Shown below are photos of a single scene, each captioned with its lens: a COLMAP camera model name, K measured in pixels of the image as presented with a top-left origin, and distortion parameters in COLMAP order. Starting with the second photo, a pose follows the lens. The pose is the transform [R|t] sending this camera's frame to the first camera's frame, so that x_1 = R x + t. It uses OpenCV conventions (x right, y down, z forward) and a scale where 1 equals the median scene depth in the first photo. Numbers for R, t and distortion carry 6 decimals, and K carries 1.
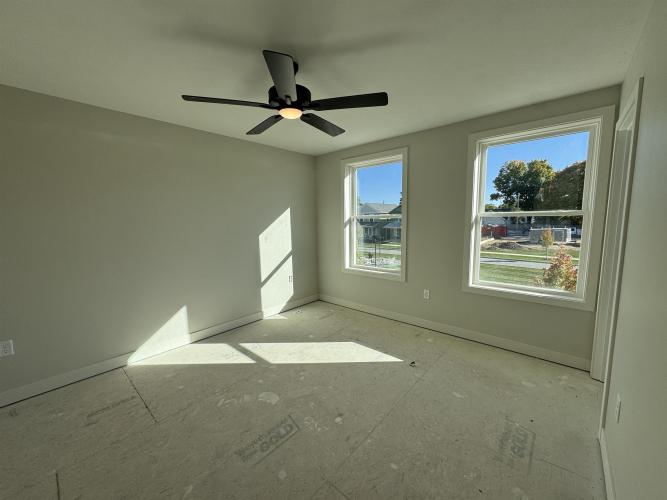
lens RADIAL K [[266.8, 0, 331.0], [0, 266.8, 249.2], [0, 0, 1]] dist [-0.002664, -0.000042]
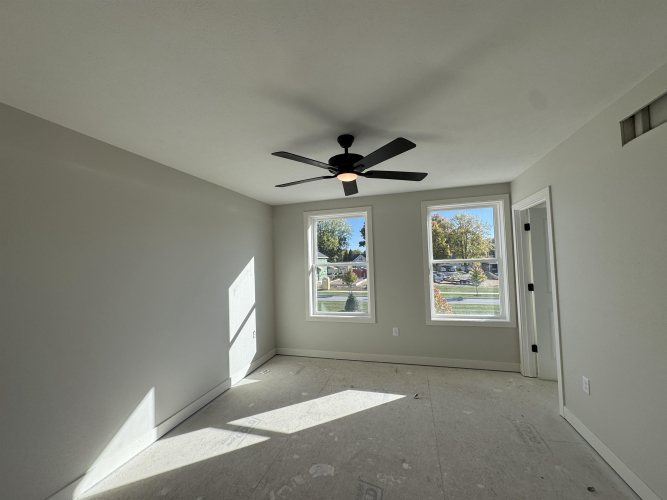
lens RADIAL K [[266.8, 0, 334.8], [0, 266.8, 248.9], [0, 0, 1]] dist [-0.002664, -0.000042]
pose [[0.901280, 0.006515, 0.433189, -0.399597], [0.066663, 0.985893, -0.153525, -0.024047], [-0.428078, 0.167247, 0.888131, 0.043580]]
